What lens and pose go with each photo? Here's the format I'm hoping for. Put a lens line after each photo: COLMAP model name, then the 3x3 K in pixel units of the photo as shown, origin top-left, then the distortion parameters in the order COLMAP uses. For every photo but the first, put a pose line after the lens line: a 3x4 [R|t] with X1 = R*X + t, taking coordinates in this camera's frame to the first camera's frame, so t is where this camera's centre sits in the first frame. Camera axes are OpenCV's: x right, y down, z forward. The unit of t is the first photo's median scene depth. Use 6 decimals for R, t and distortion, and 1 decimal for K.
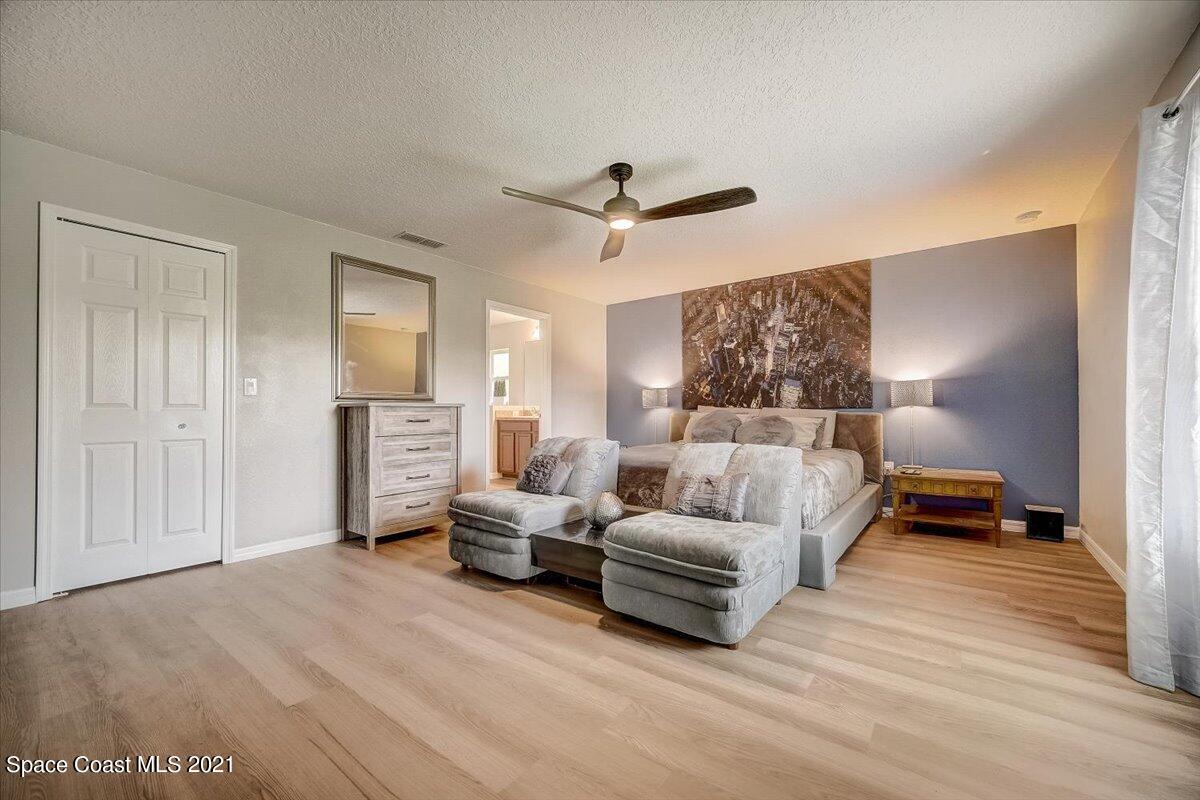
lens RADIAL K [[477.6, 0, 604.2], [0, 477.6, 405.9], [0, 0, 1]] dist [-0.003248, 0.000878]
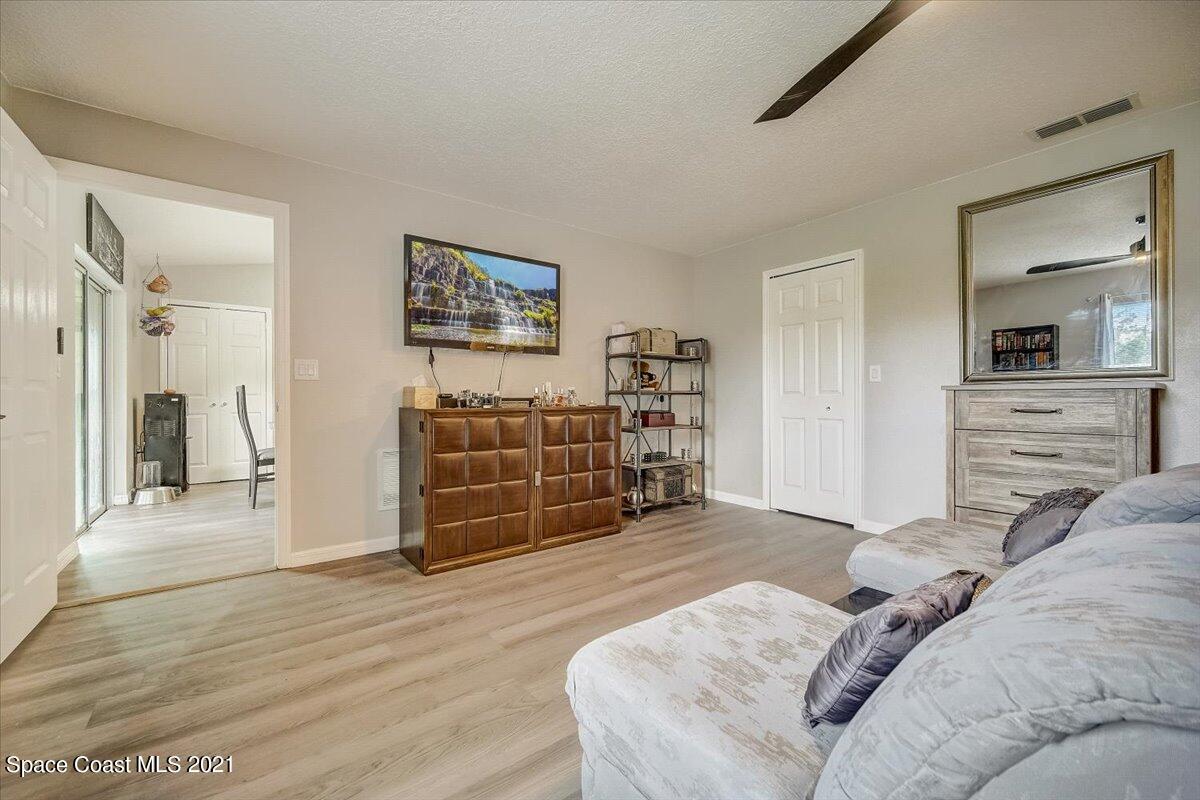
lens RADIAL K [[488.6, 0, 594.9], [0, 488.6, 396.5], [0, 0, 1]] dist [0.000009, -0.000241]
pose [[-0.281588, 0.000830, -0.959535, 0.319721], [0.013507, 0.999904, -0.003099, 0.003959], [0.959440, -0.013833, -0.281572, 0.456934]]
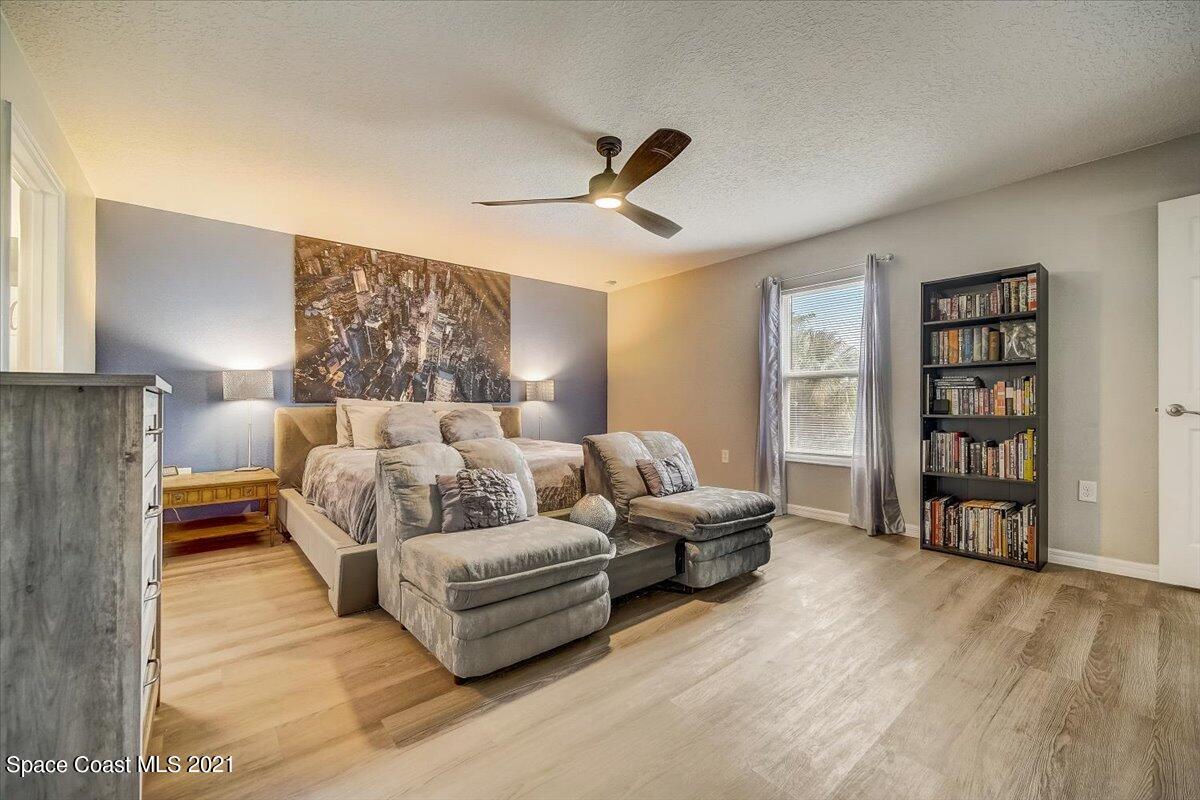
lens RADIAL K [[488.6, 0, 623.4], [0, 488.6, 404.3], [0, 0, 1]] dist [0.000009, -0.000241]
pose [[0.198574, -0.000626, 0.980086, -0.509376], [-0.008795, 0.999958, 0.002421, 0.004513], [-0.980046, -0.009100, 0.198560, 0.444518]]
